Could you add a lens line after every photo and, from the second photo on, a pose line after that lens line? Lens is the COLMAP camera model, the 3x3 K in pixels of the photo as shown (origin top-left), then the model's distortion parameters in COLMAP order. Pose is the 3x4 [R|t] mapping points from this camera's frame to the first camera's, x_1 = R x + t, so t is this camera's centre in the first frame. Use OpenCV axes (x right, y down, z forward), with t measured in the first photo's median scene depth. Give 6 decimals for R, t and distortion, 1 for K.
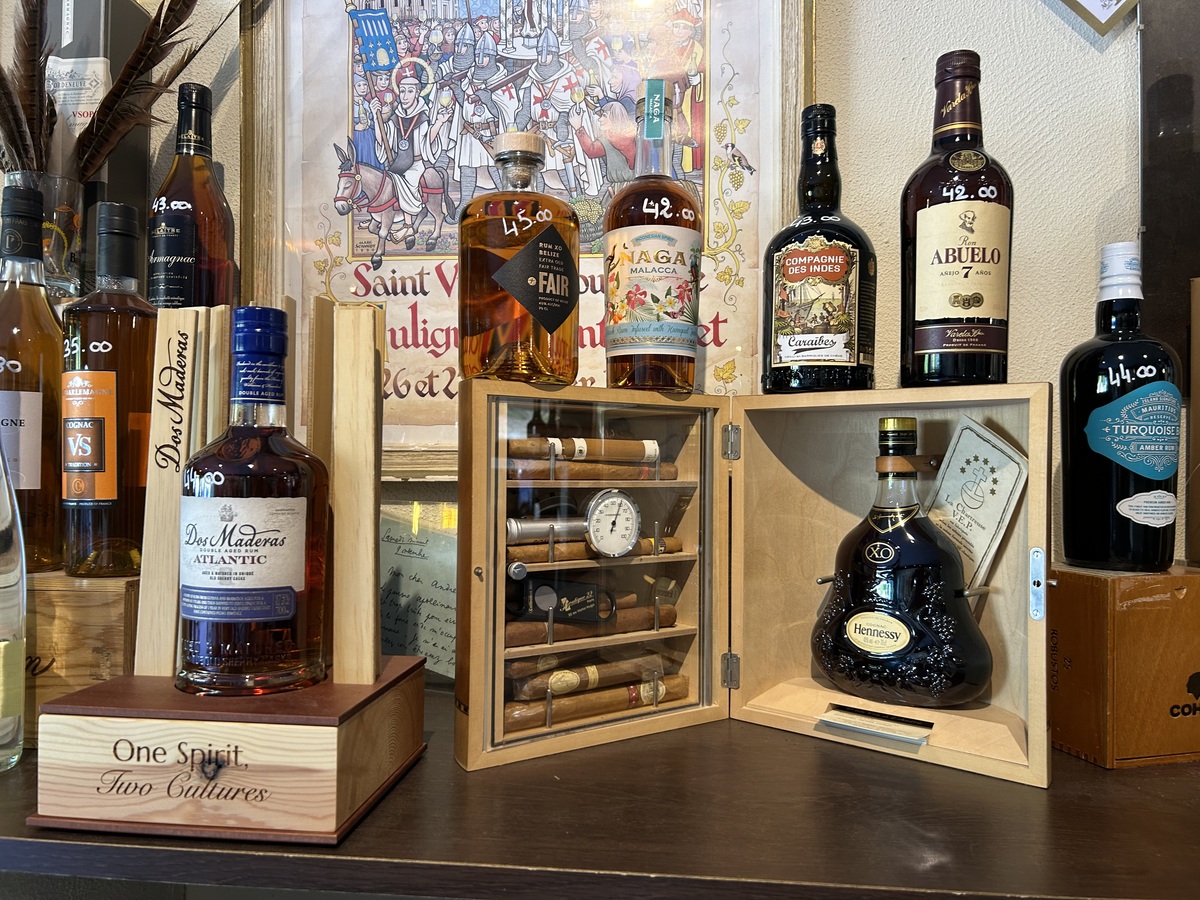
lens RADIAL K [[909.9, 0, 600.0], [0, 909.9, 450.0], [0, 0, 1]] dist [0.055452, -0.068624]
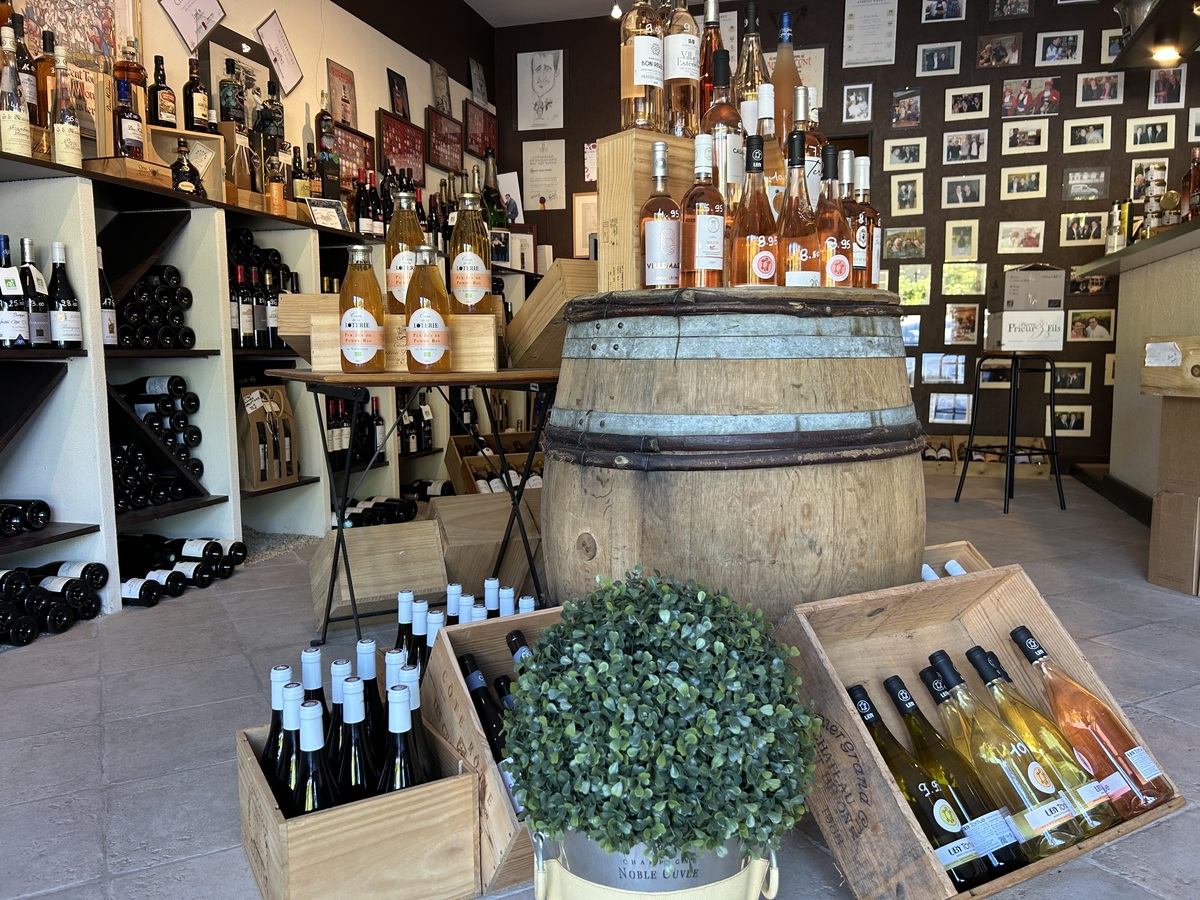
lens RADIAL K [[909.9, 0, 600.0], [0, 909.9, 450.0], [0, 0, 1]] dist [0.055452, -0.068624]
pose [[0.175498, -0.111038, 0.978198, -3.875109], [-0.010027, 0.993366, 0.114559, 0.940367], [-0.984429, -0.029913, 0.173220, -1.815650]]
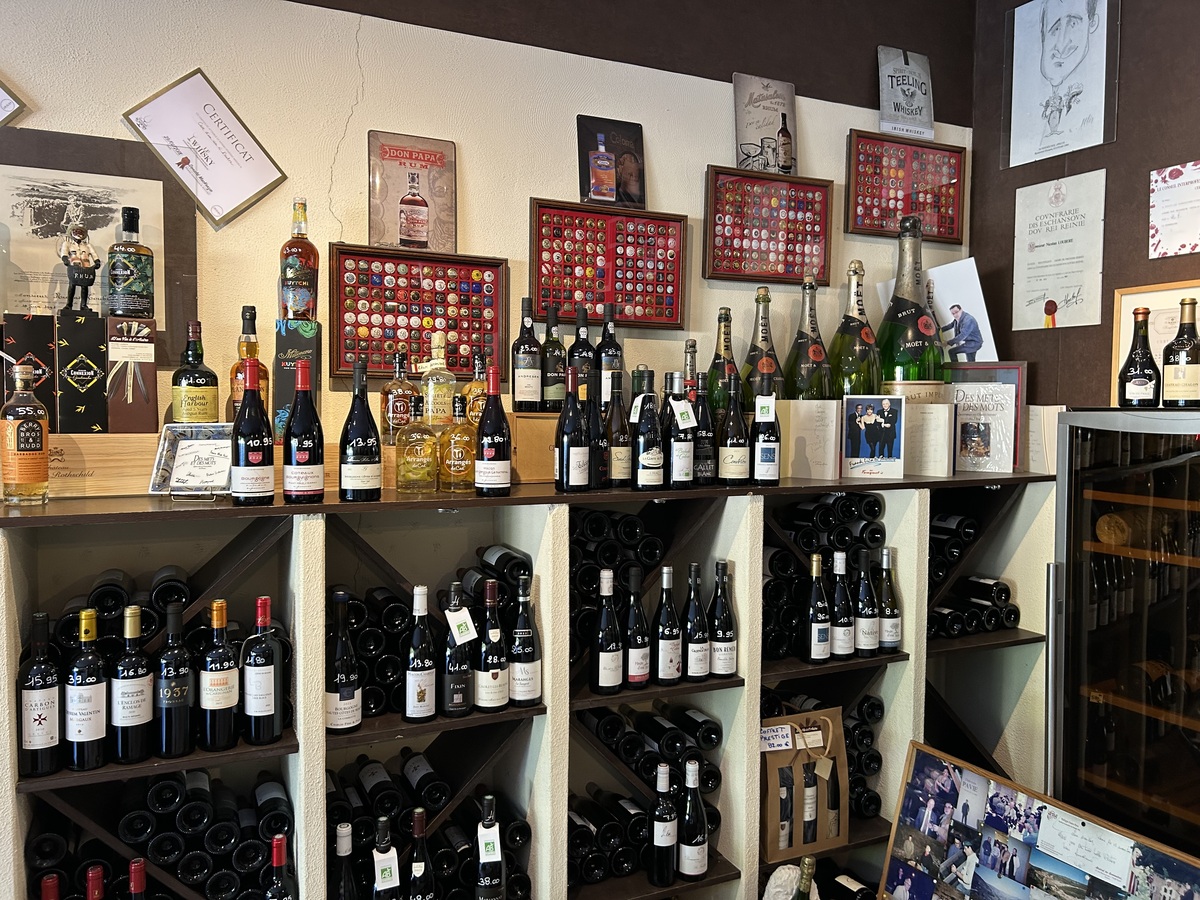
lens RADIAL K [[909.9, 0, 600.0], [0, 909.9, 450.0], [0, 0, 1]] dist [0.055452, -0.068624]
pose [[0.847045, -0.025873, 0.530891, 0.911821], [-0.013771, 0.997411, 0.070581, -0.037751], [-0.531343, -0.067096, 0.844496, -2.064711]]
